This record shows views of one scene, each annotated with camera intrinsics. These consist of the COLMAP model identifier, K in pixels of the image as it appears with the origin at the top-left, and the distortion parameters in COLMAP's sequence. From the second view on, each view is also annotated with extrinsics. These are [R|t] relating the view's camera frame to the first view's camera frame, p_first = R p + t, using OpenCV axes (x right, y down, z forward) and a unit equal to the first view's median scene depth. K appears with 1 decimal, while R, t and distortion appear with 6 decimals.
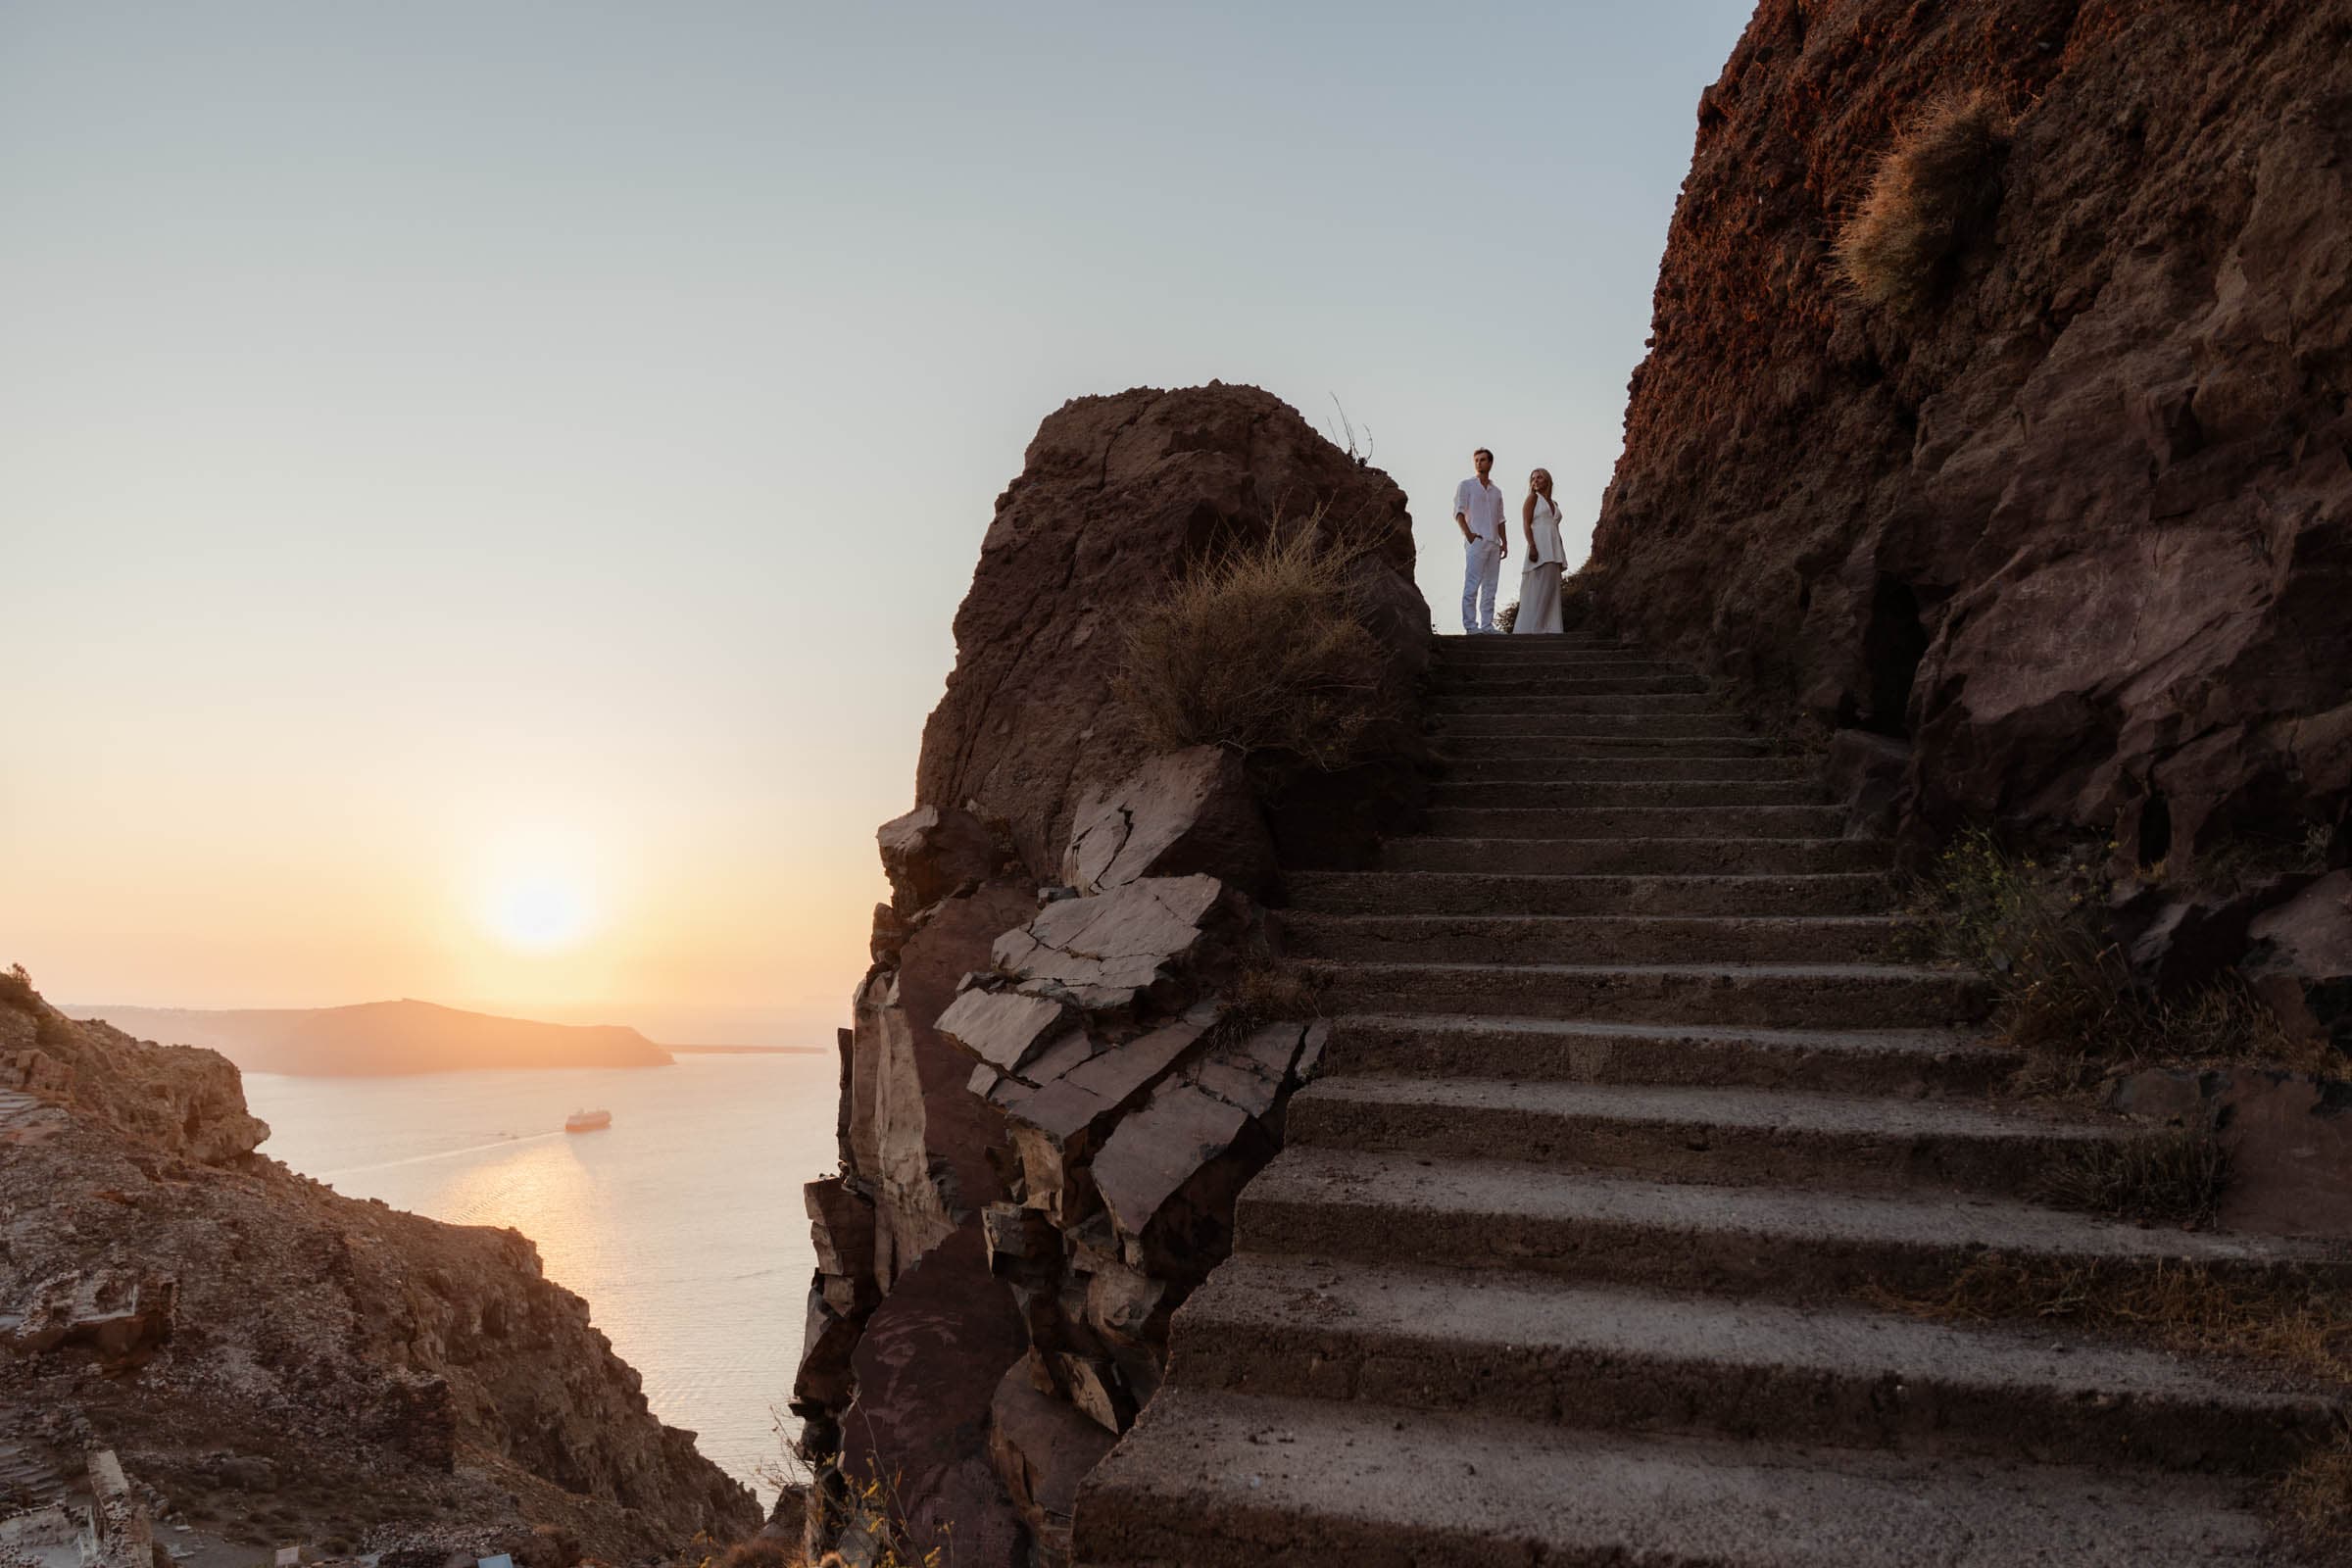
lens RADIAL K [[1553.9, 0, 1245.2], [0, 1553.9, 727.8], [0, 0, 1]] dist [0.029030, -0.039904]
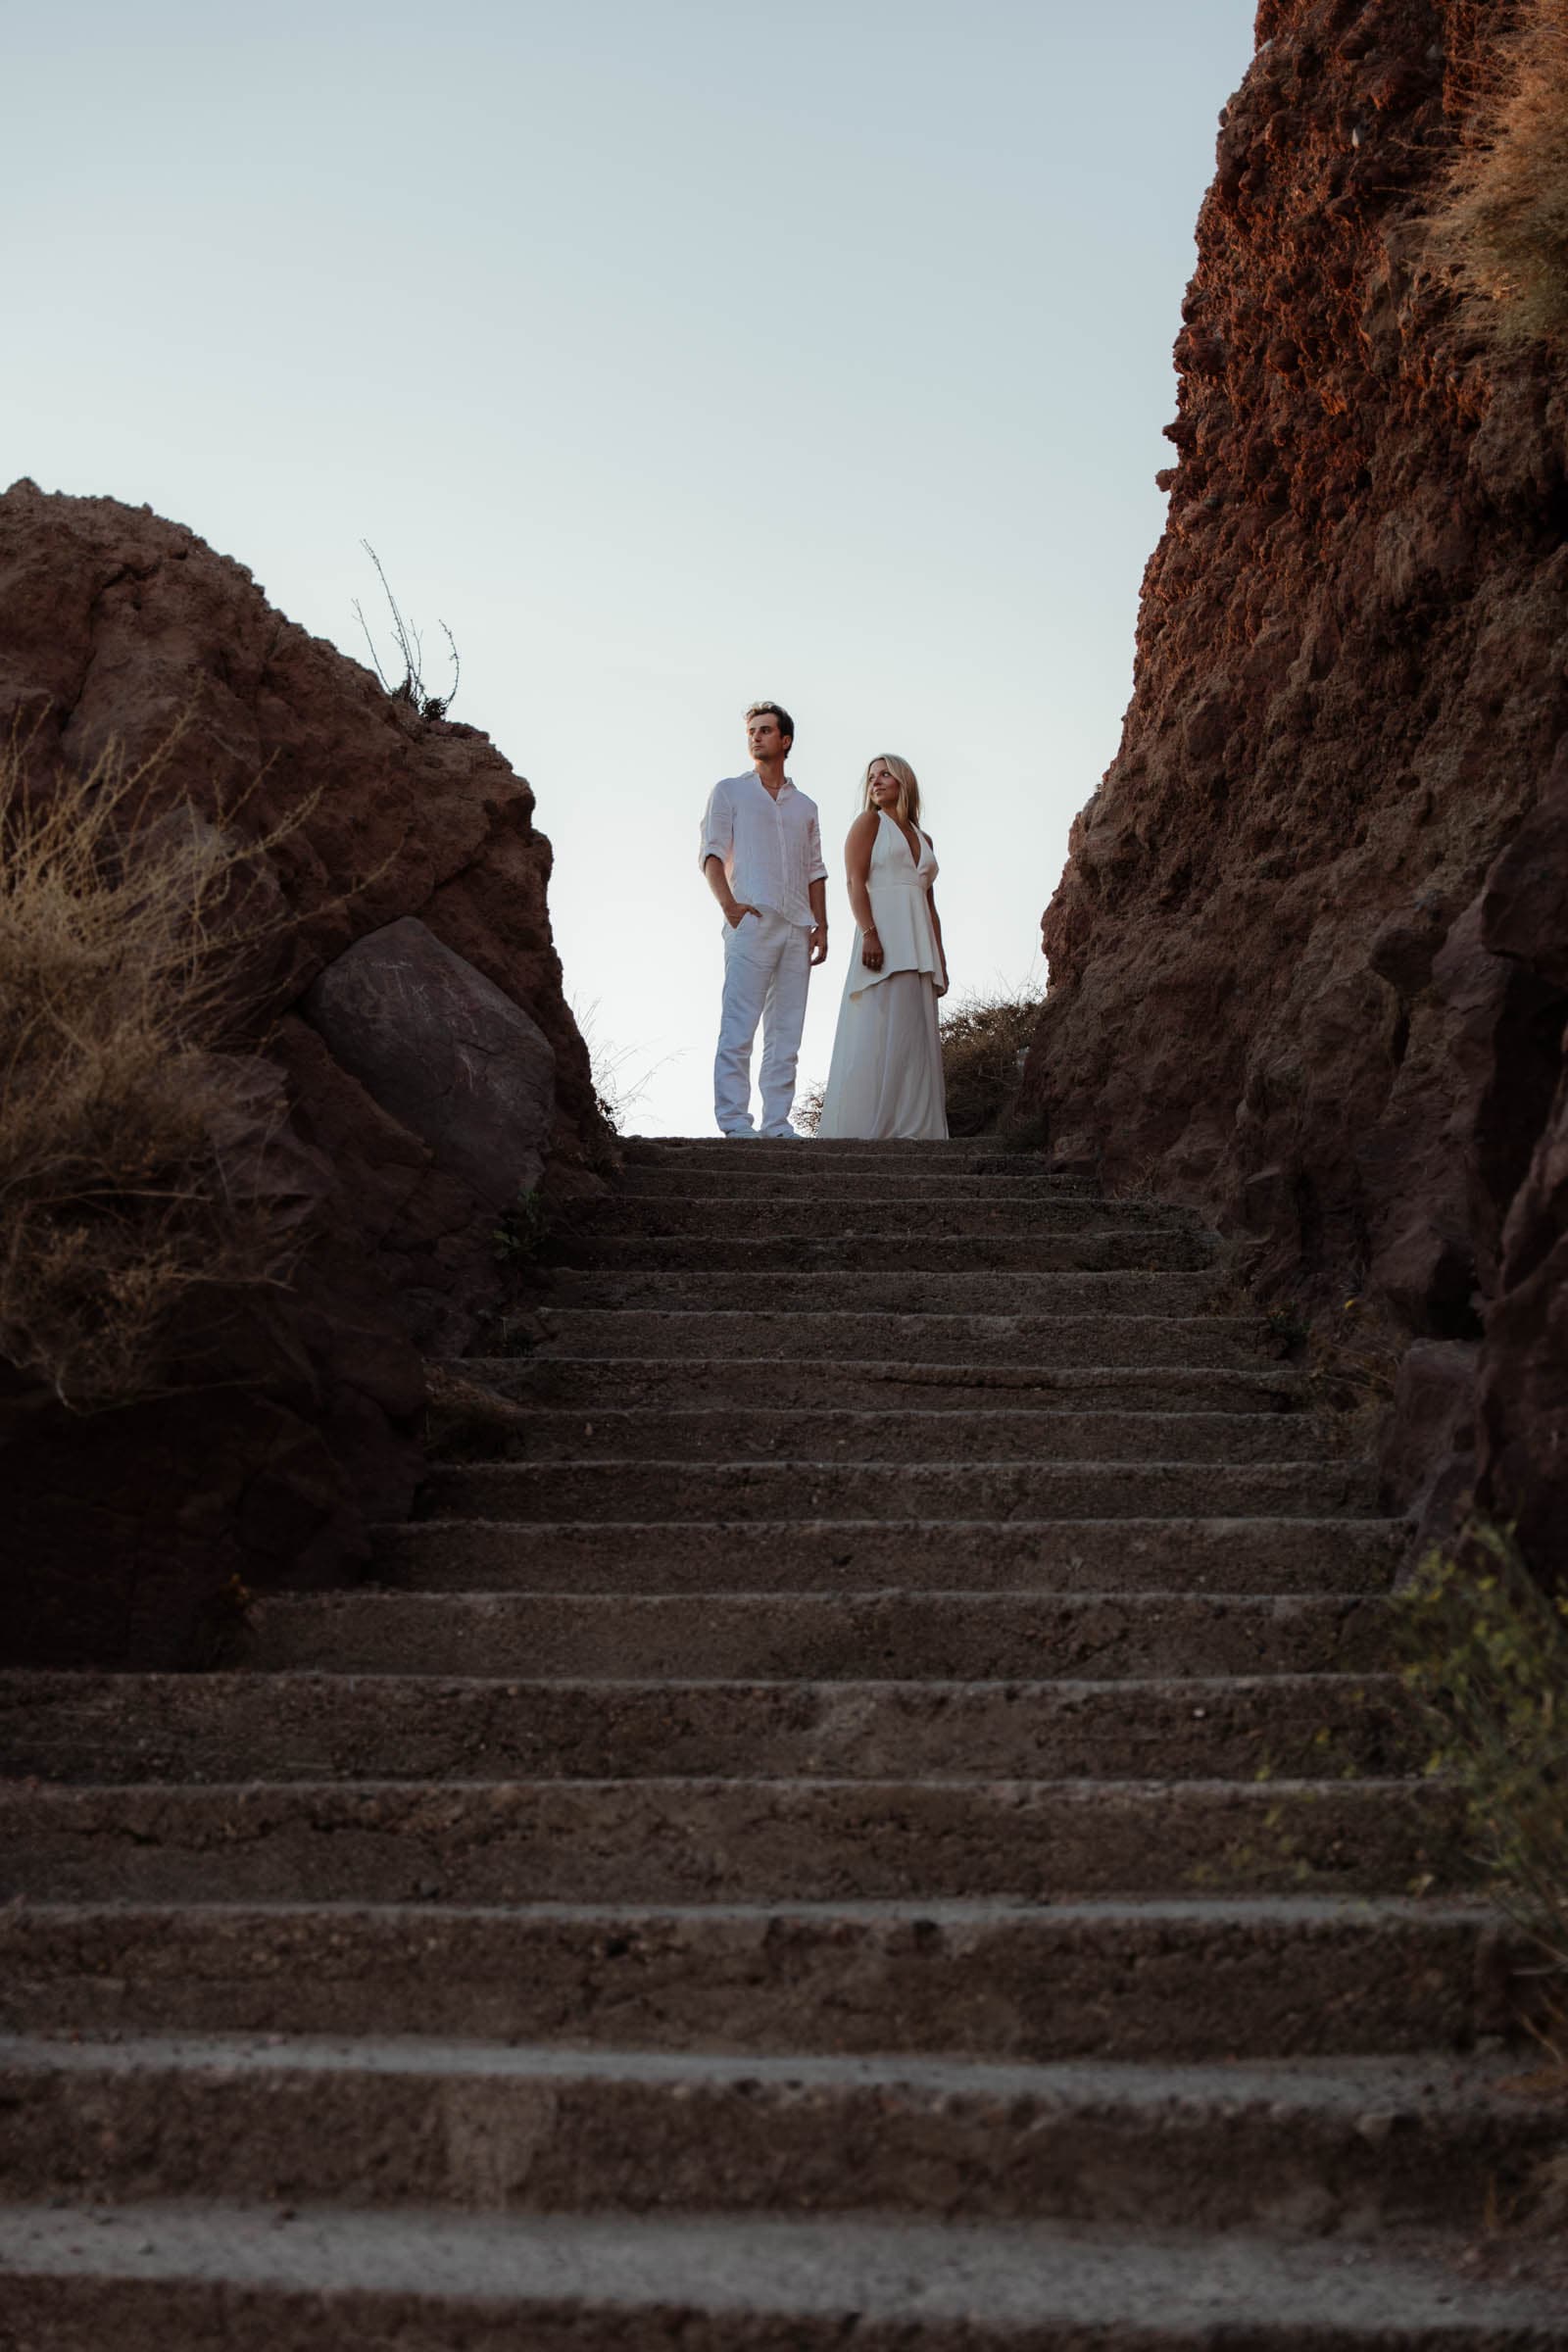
lens RADIAL K [[3660.6, 0, 786.5], [0, 3660.6, 1073.3], [0, 0, 1]] dist [0.036829, -0.012279]
pose [[0.993420, 0.023606, 0.112070, 0.087618], [-0.013511, 0.995850, -0.089998, 0.017091], [-0.113729, 0.087892, 0.989616, 0.047215]]
